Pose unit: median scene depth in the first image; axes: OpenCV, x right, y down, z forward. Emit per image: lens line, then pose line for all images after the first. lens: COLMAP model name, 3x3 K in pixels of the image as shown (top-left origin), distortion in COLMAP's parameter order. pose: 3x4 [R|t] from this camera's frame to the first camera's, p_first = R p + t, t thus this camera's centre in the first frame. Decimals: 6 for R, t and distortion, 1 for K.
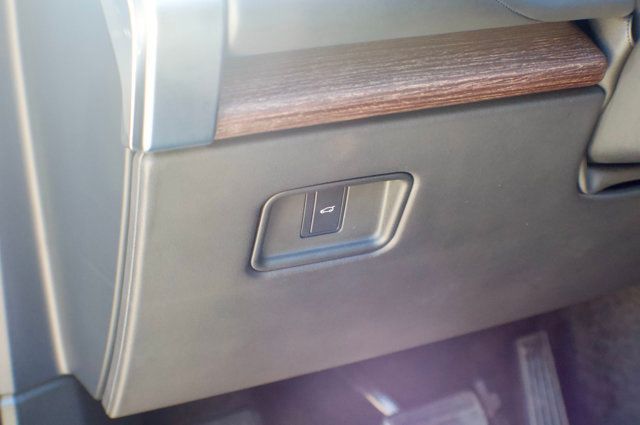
lens RADIAL K [[1003.1, 0, 319.8], [0, 1003.1, 212.6], [0, 0, 1]] dist [-0.286458, 0.000000]
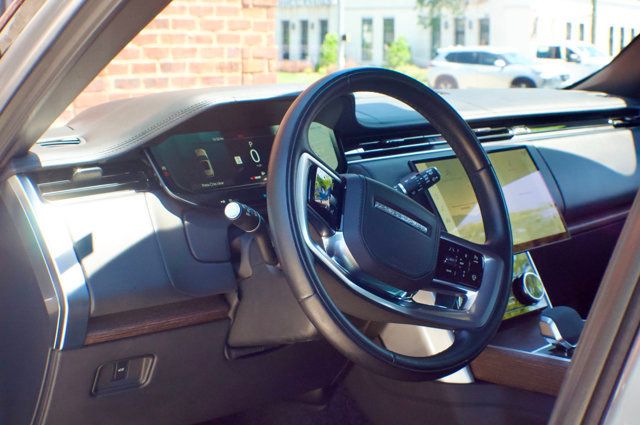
lens RADIAL K [[1003.1, 0, 320.3], [0, 1003.1, 212.2], [0, 0, 1]] dist [-0.286458, 0.000000]
pose [[0.966650, -0.008243, 0.255968, -0.139155], [0.051530, 0.985301, -0.162869, 0.035128], [-0.250863, 0.170628, 0.952866, -1.554060]]
